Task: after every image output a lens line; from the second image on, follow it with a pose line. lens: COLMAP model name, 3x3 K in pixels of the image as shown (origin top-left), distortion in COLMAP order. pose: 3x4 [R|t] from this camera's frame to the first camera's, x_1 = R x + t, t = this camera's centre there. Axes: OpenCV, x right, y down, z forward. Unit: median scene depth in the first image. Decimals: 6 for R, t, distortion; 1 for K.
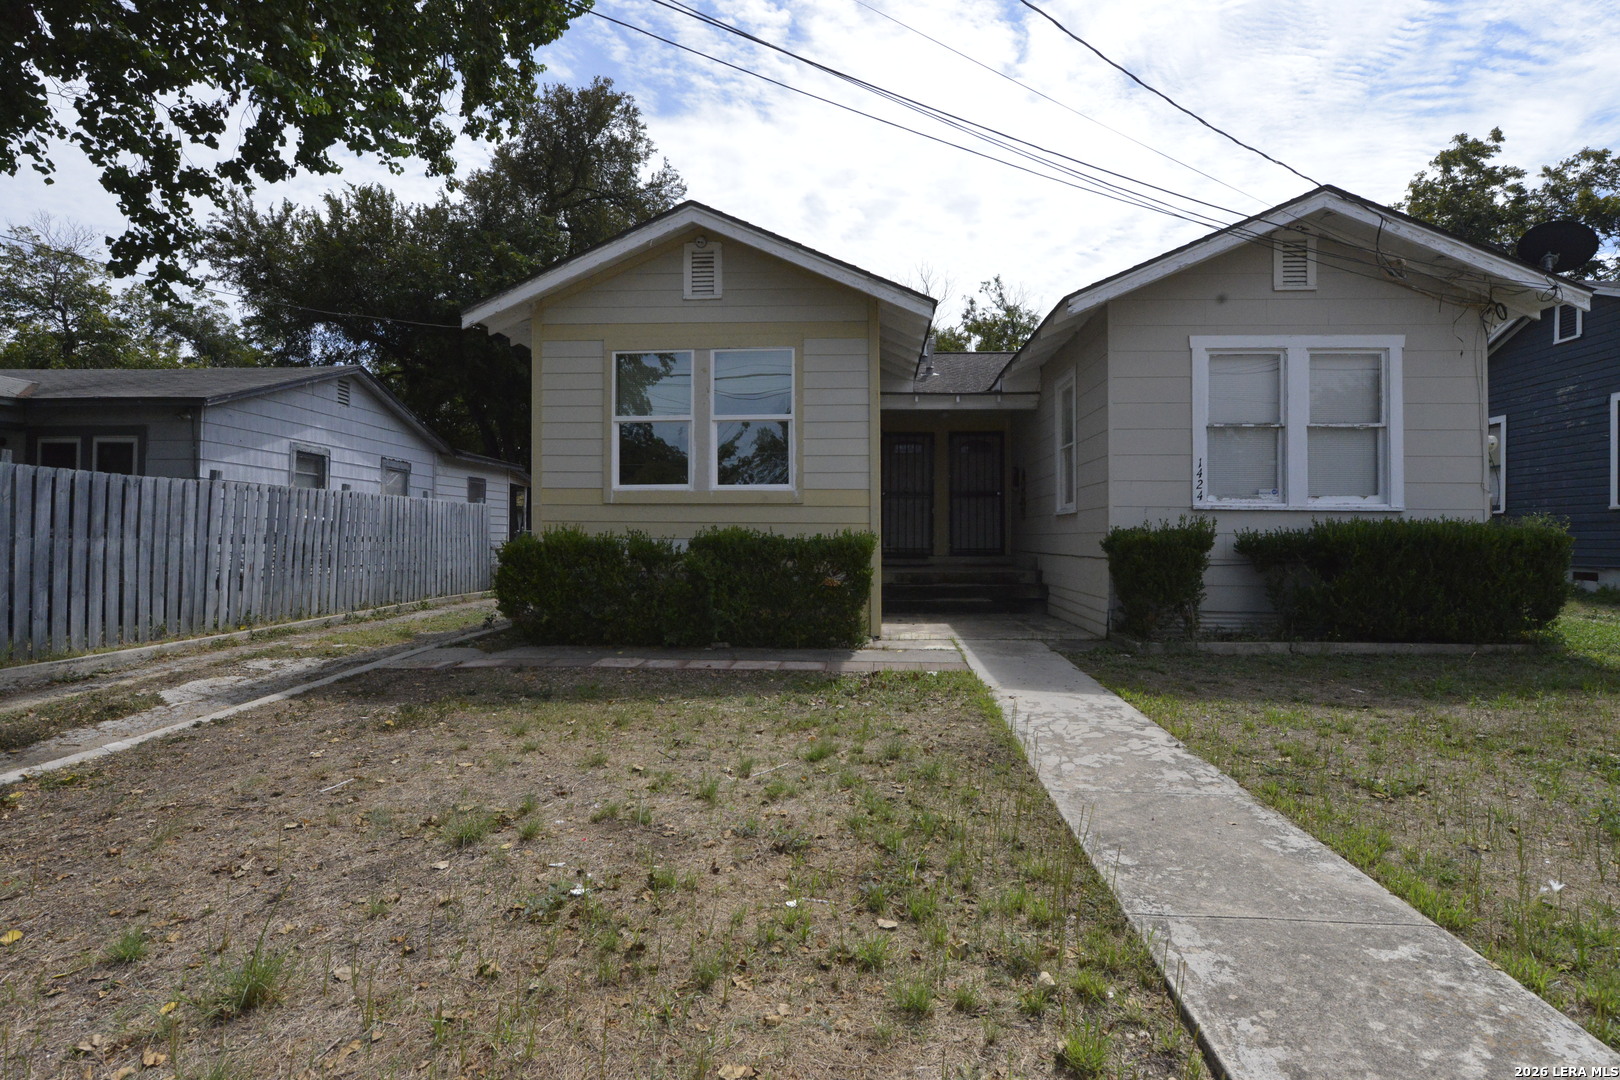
lens RADIAL K [[823.6, 0, 811.4], [0, 823.6, 525.1], [0, 0, 1]] dist [-0.000442, -0.002206]
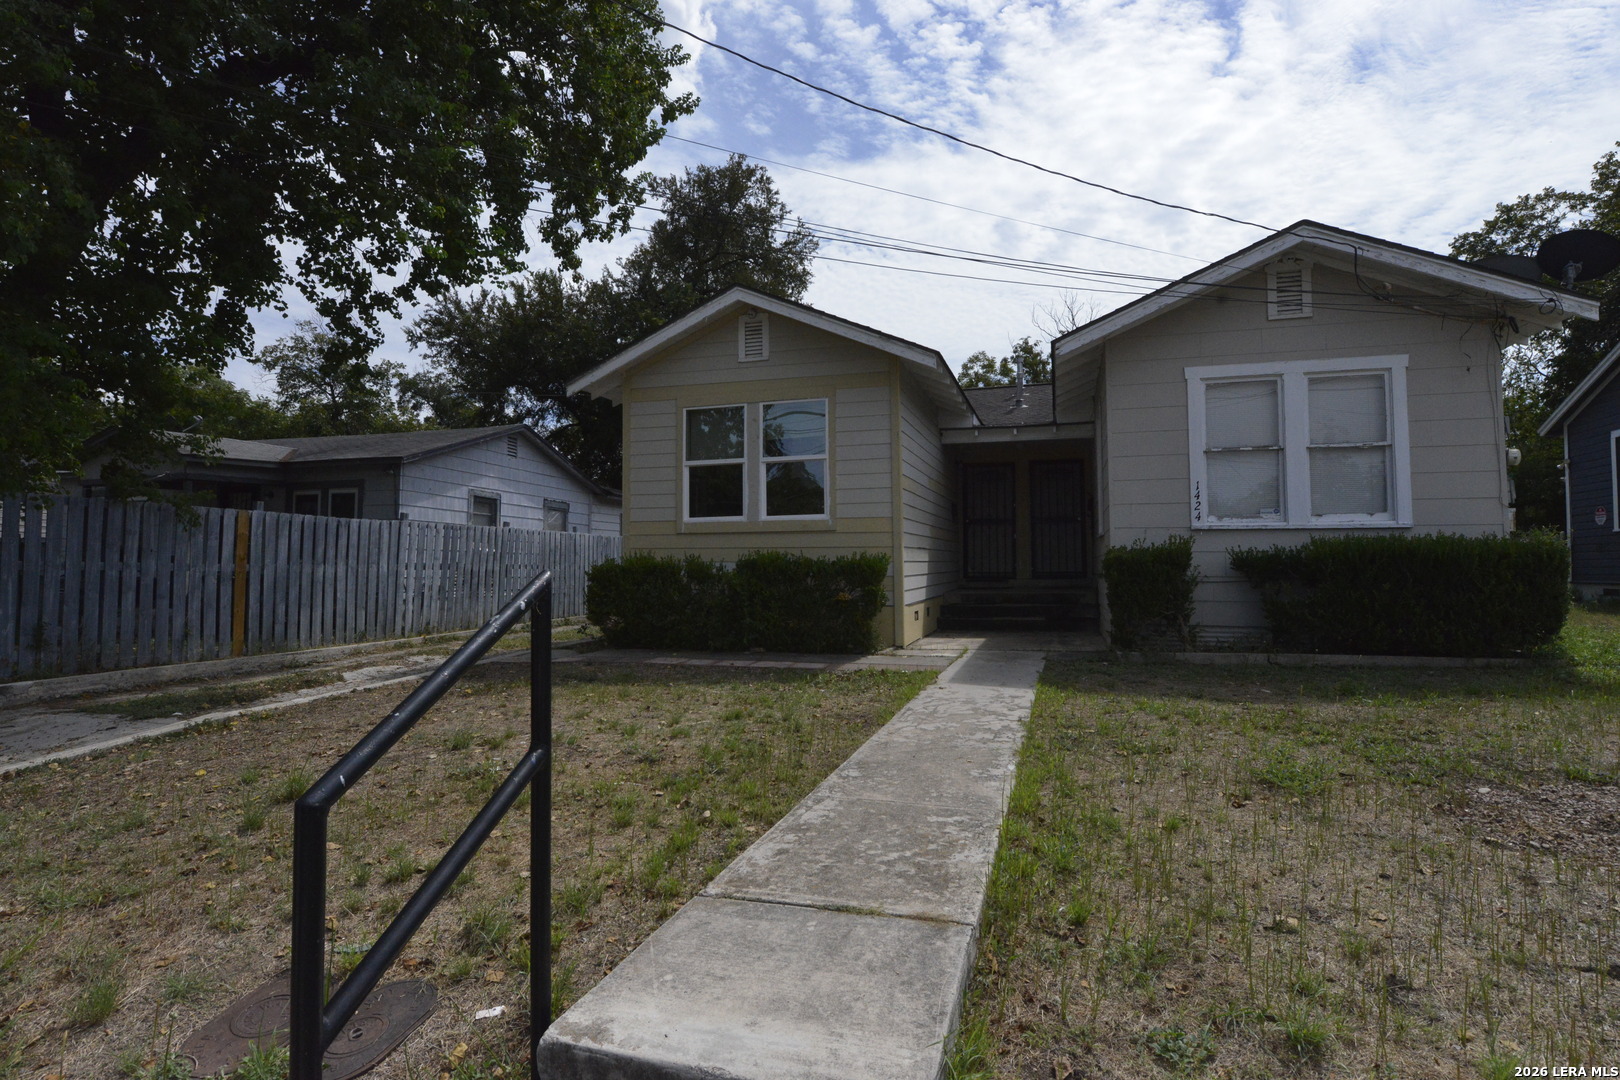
lens RADIAL K [[823.6, 0, 811.4], [0, 823.6, 525.1], [0, 0, 1]] dist [-0.000442, -0.002206]
pose [[0.975433, -0.019128, -0.219464, 0.217090], [0.010964, 0.999204, -0.038356, 0.010656], [0.220023, 0.035007, 0.974866, -0.143681]]
